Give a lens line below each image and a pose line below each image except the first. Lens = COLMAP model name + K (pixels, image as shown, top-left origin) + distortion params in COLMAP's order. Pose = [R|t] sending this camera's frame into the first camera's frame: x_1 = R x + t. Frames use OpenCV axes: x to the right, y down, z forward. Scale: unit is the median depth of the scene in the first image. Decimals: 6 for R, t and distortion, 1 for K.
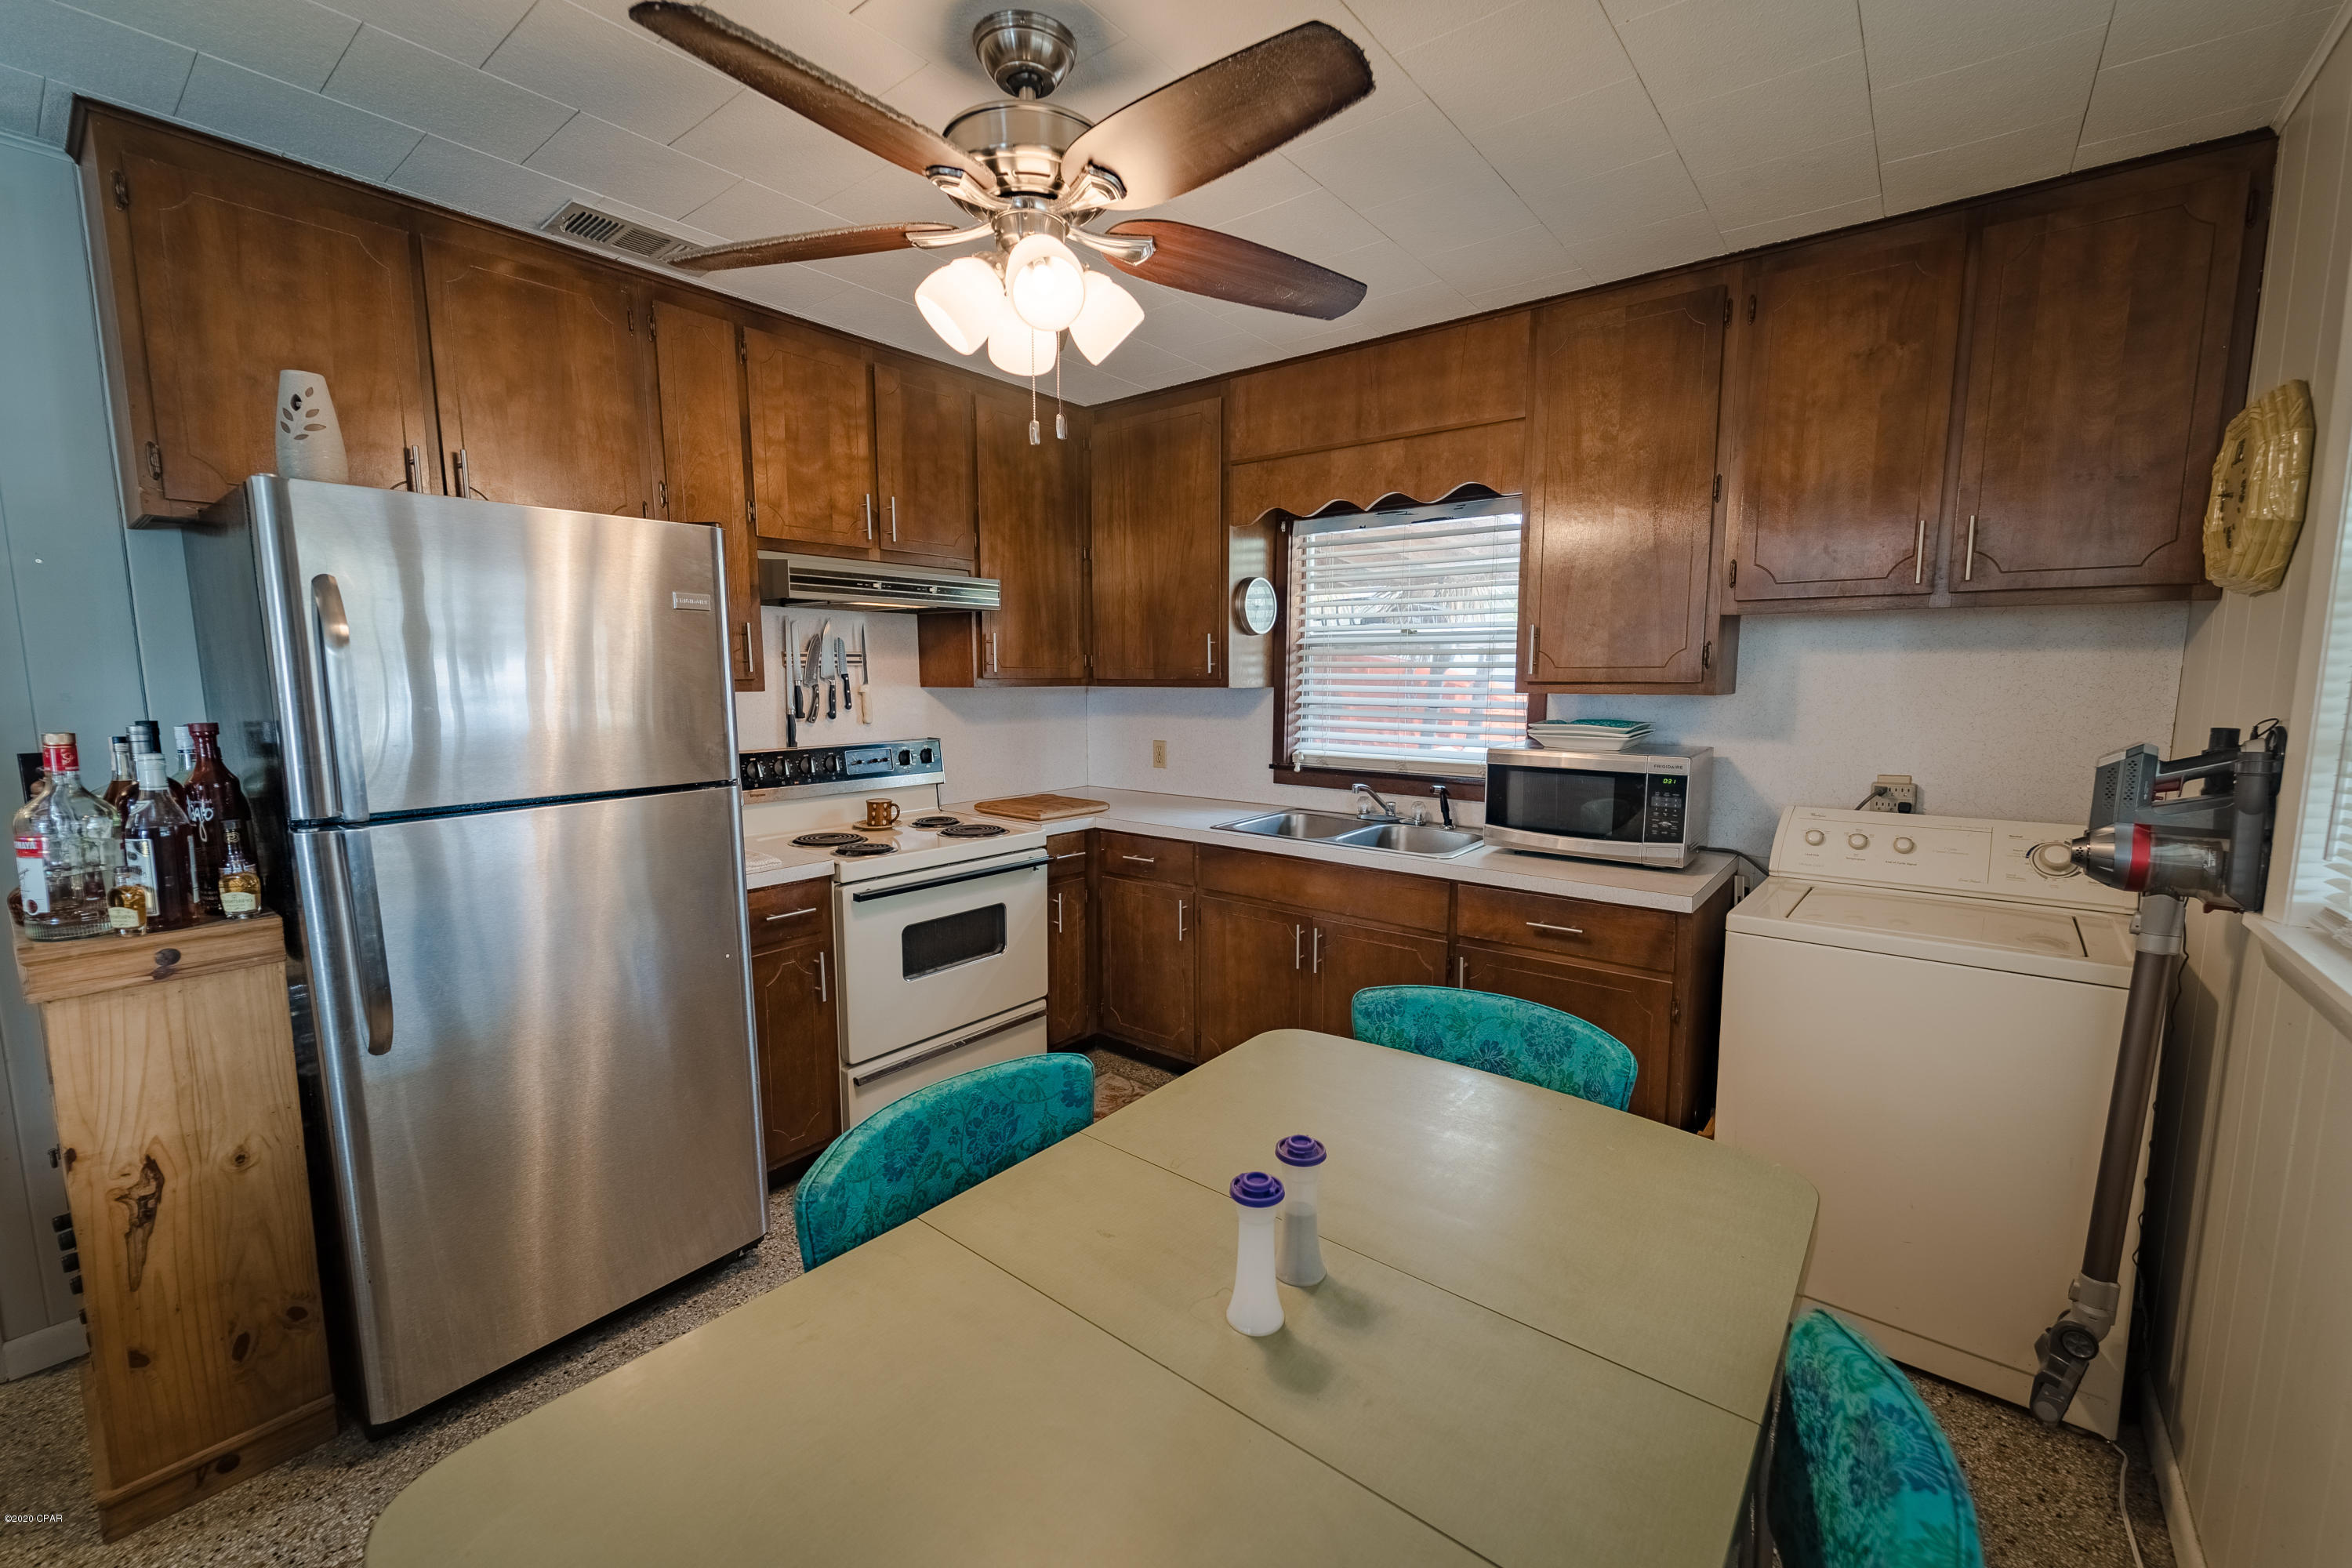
lens RADIAL K [[941.7, 0, 1168.2], [0, 941.7, 793.0], [0, 0, 1]] dist [0.002417, -0.001215]
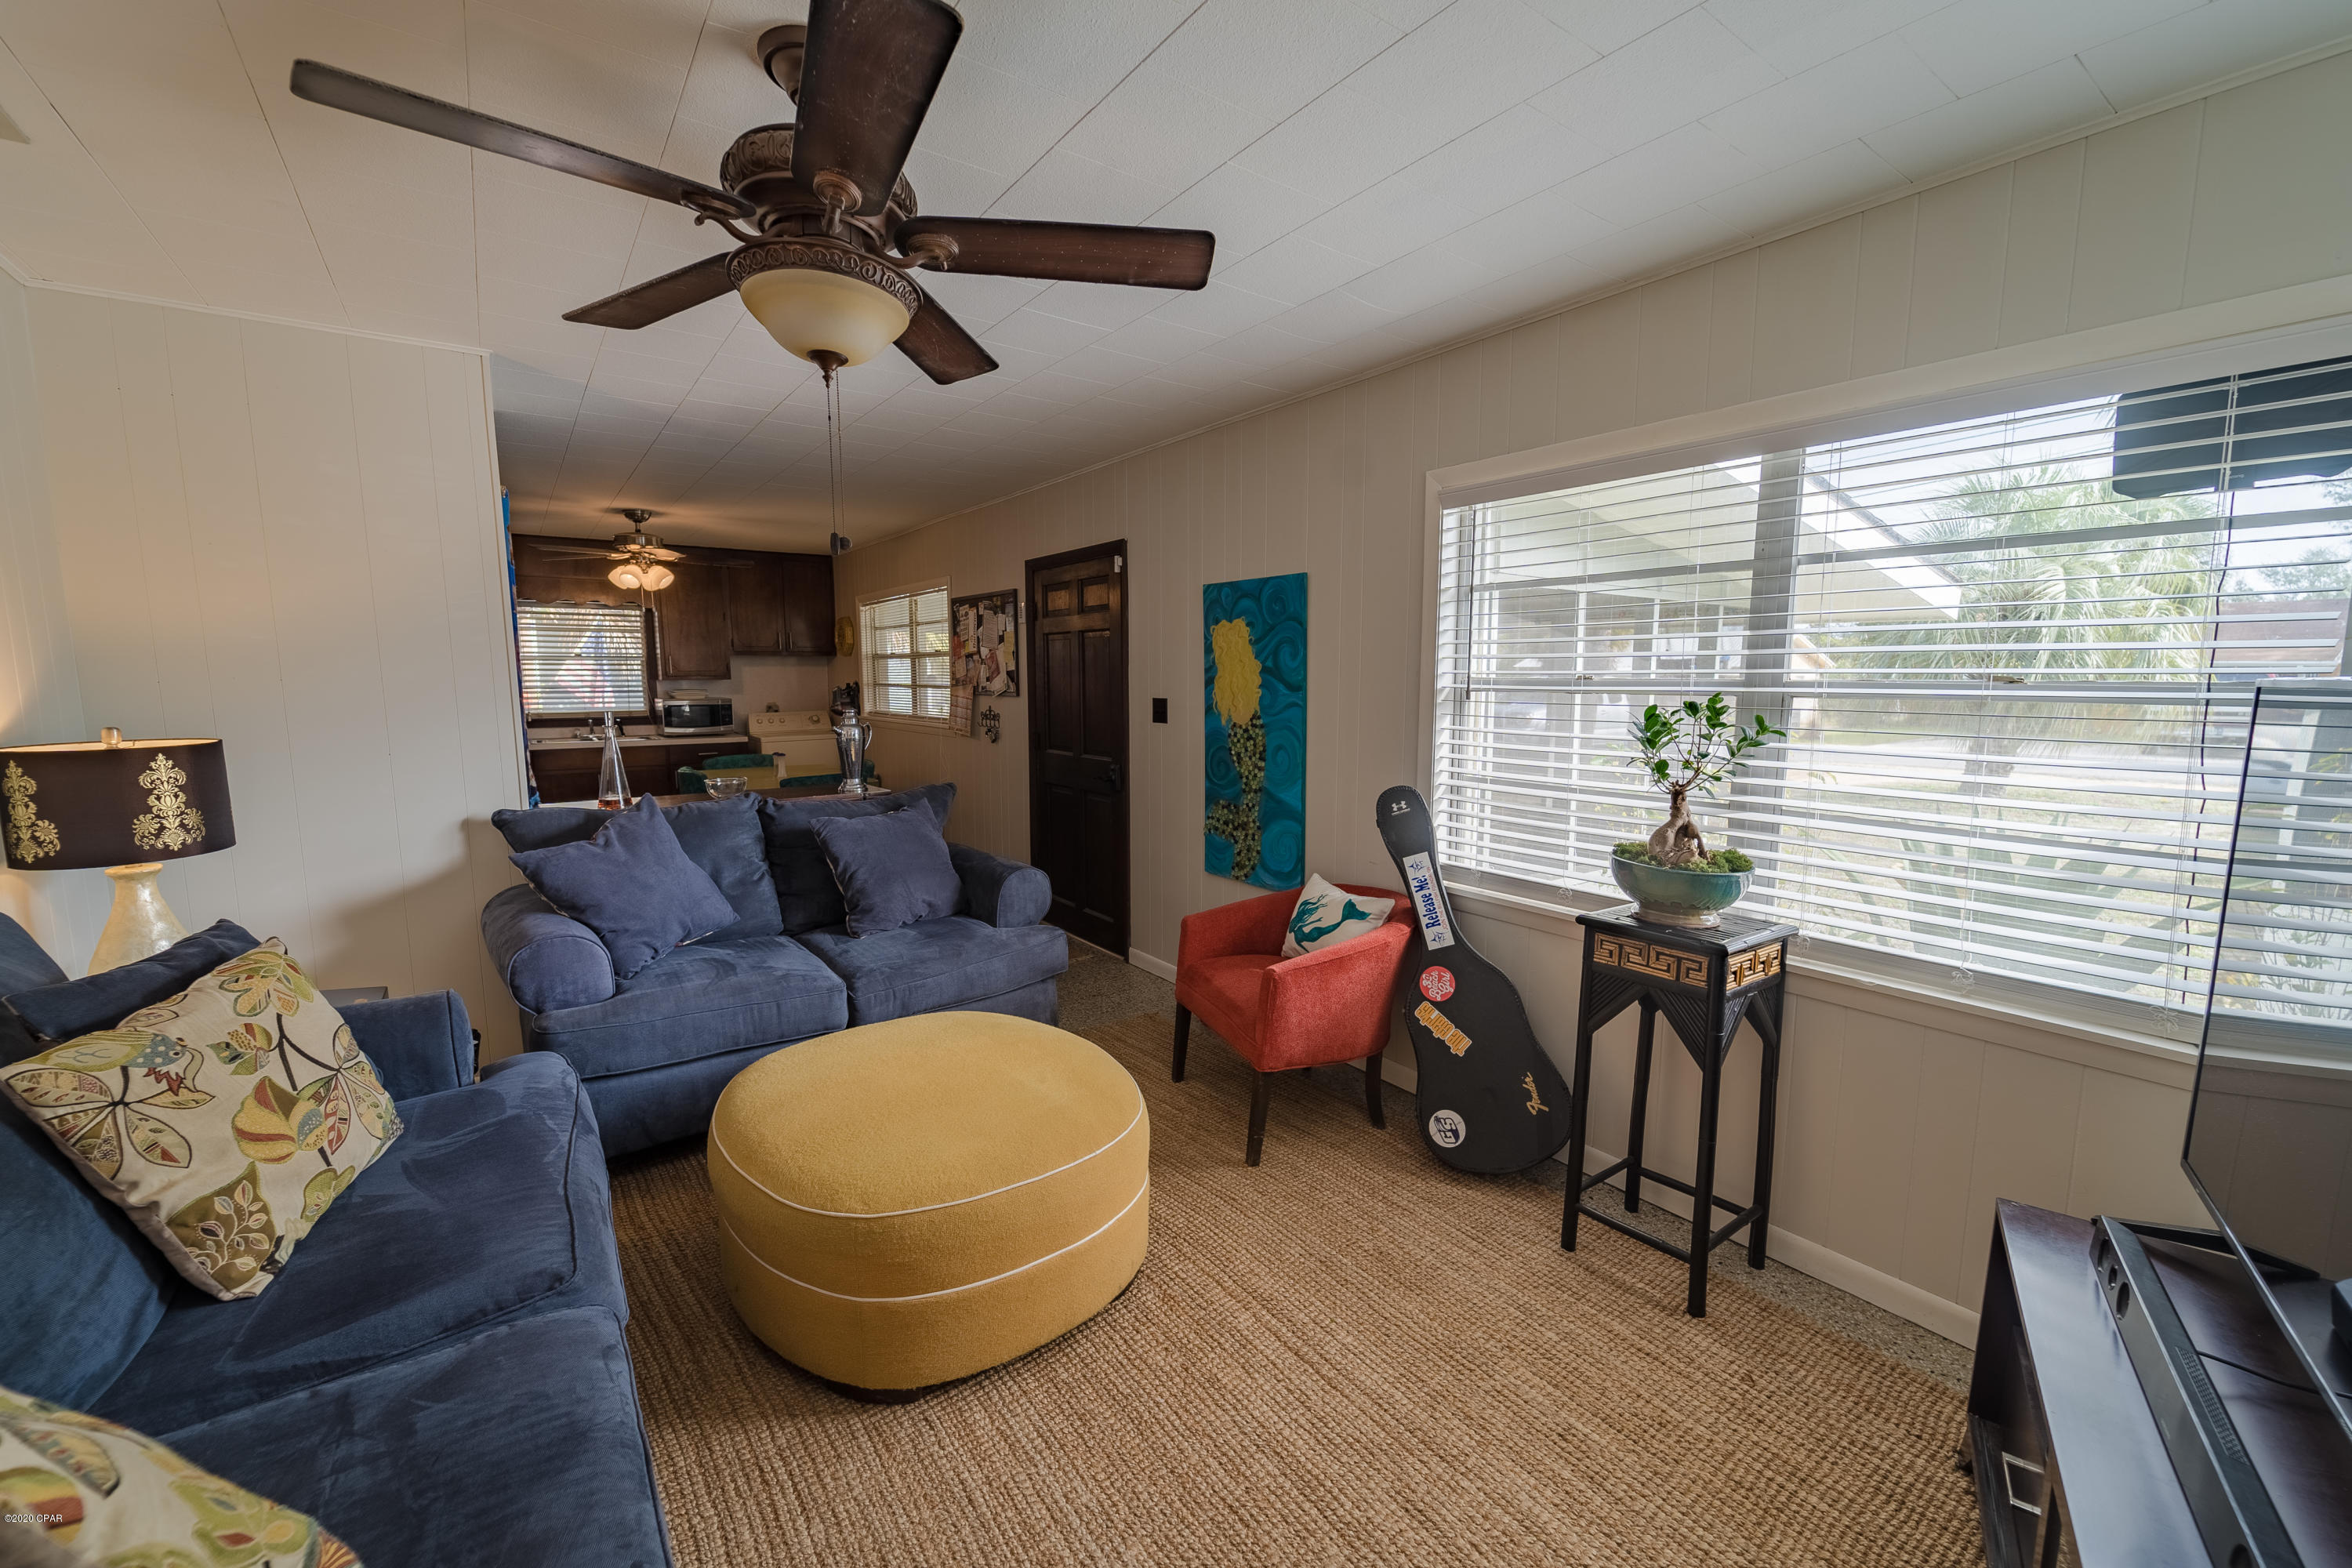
lens RADIAL K [[941.7, 0, 1178.5], [0, 941.7, 791.5], [0, 0, 1]] dist [0.002417, -0.001215]
pose [[0.255603, -0.123250, 0.958893, -2.168550], [0.130696, 0.987141, 0.092043, 0.179208], [-0.957907, 0.101797, 0.268425, -1.300551]]
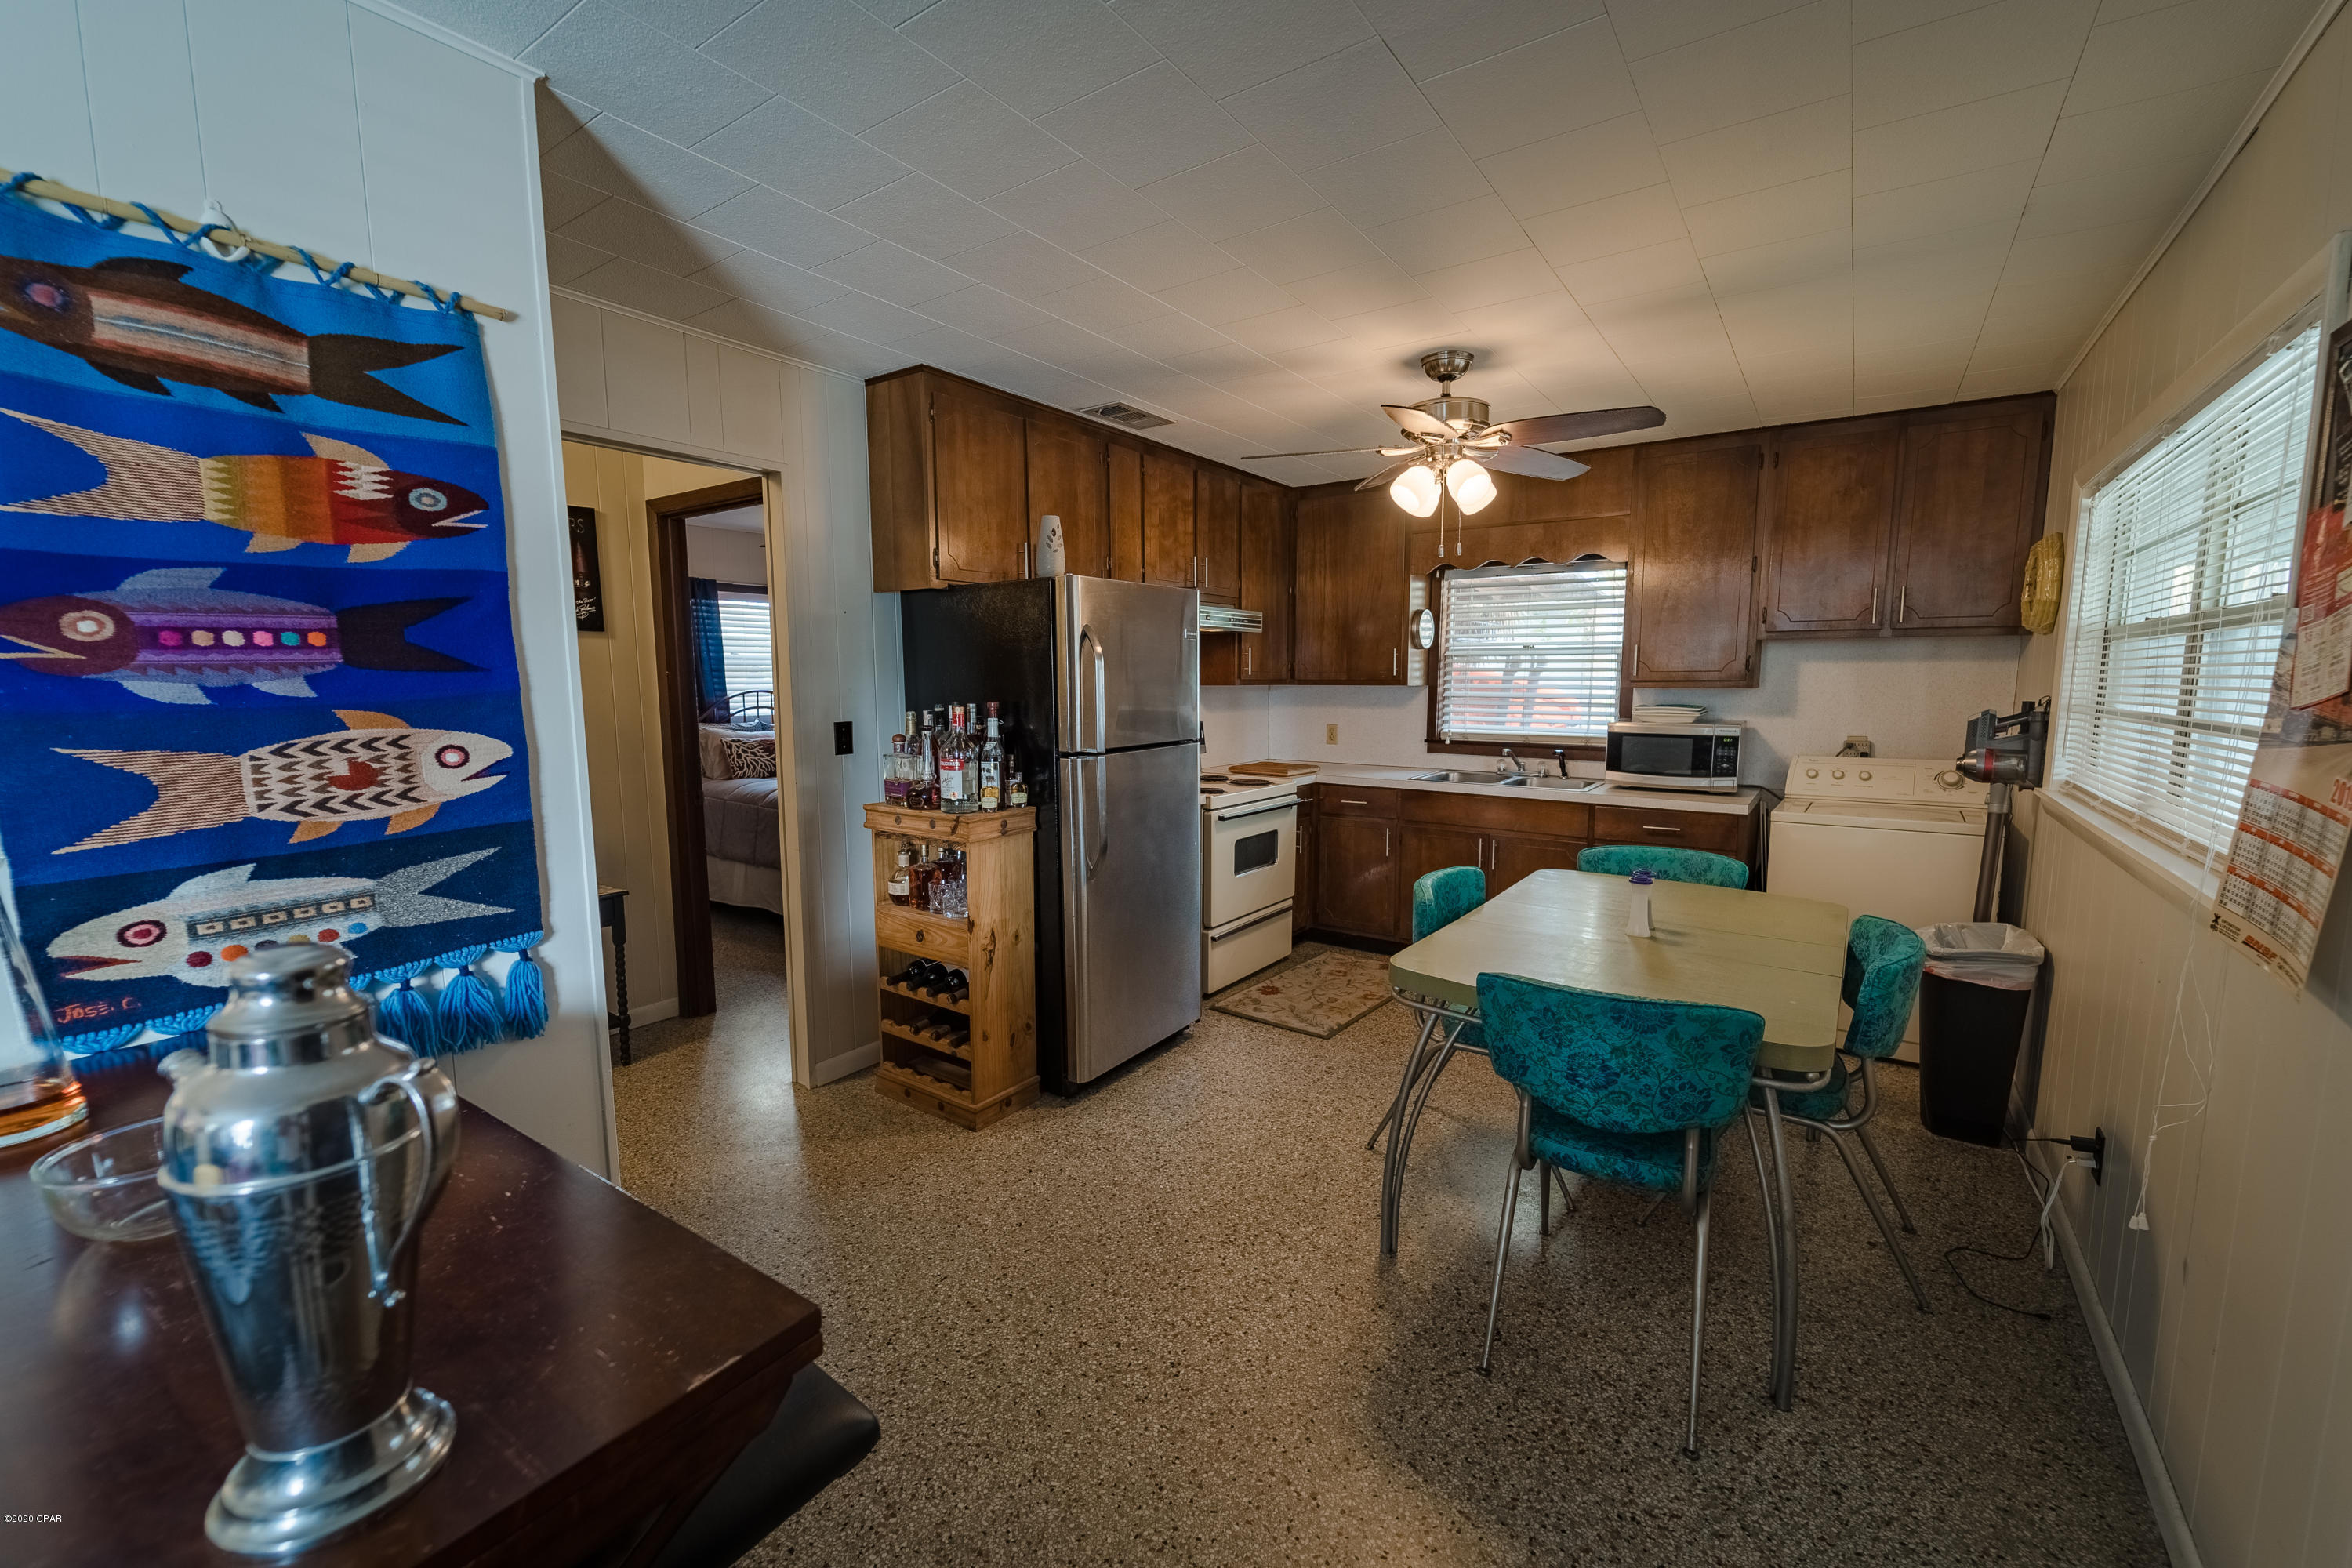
lens RADIAL K [[941.7, 0, 1157.4], [0, 941.7, 792.5], [0, 0, 1]] dist [0.002417, -0.001215]
pose [[0.998738, -0.007748, 0.049626, -0.543508], [0.007953, 0.999961, -0.003942, 0.077170], [-0.049594, 0.004332, 0.998760, -0.595003]]
